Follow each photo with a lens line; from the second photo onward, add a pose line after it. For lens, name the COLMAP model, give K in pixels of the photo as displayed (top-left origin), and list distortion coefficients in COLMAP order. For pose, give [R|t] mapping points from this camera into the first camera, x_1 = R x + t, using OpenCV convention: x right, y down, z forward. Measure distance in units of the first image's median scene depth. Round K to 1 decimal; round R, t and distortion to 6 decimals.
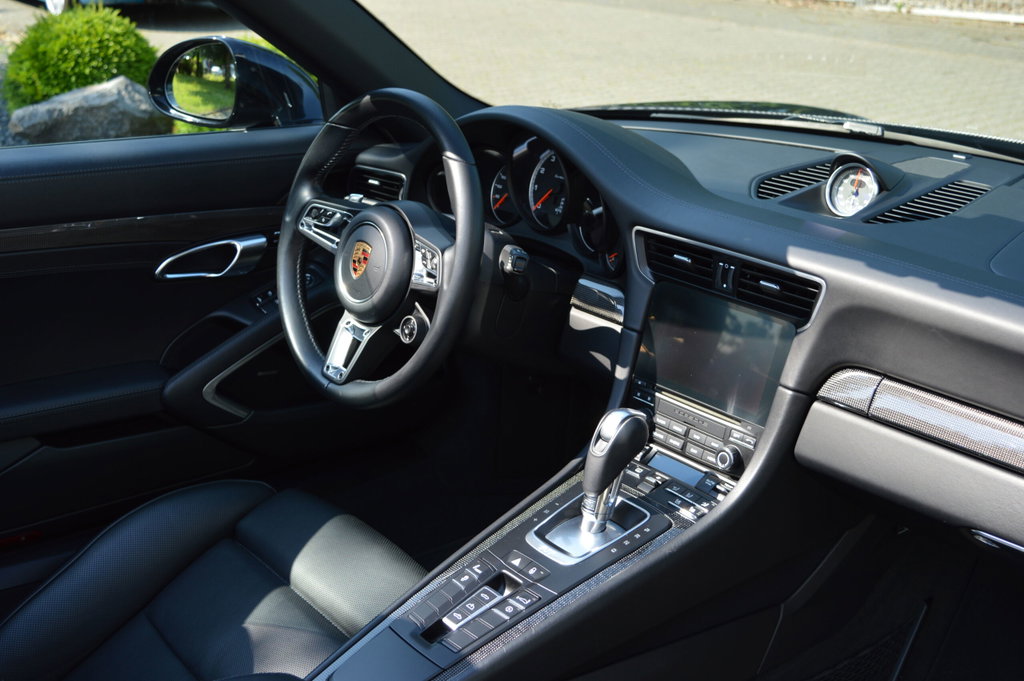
lens RADIAL K [[1182.8, 0, 512.0], [0, 1182.8, 340.5], [0, 0, 1]] dist [-0.028528, -0.043960]
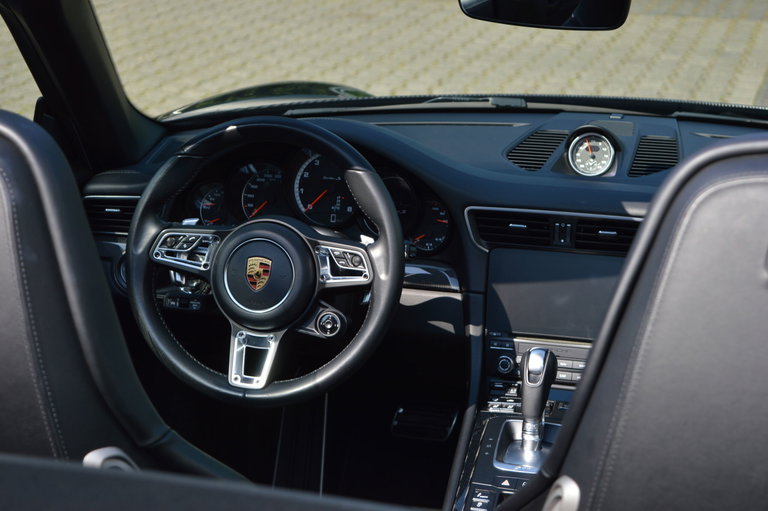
lens RADIAL K [[1769.8, 0, 384.0], [0, 1769.8, 255.5], [0, 0, 1]] dist [0.051885, -0.079832]
pose [[0.823735, -0.157206, 0.544745, -1.013100], [0.198604, 0.979923, -0.017525, -0.035767], [-0.531054, 0.122625, 0.838418, -0.485802]]
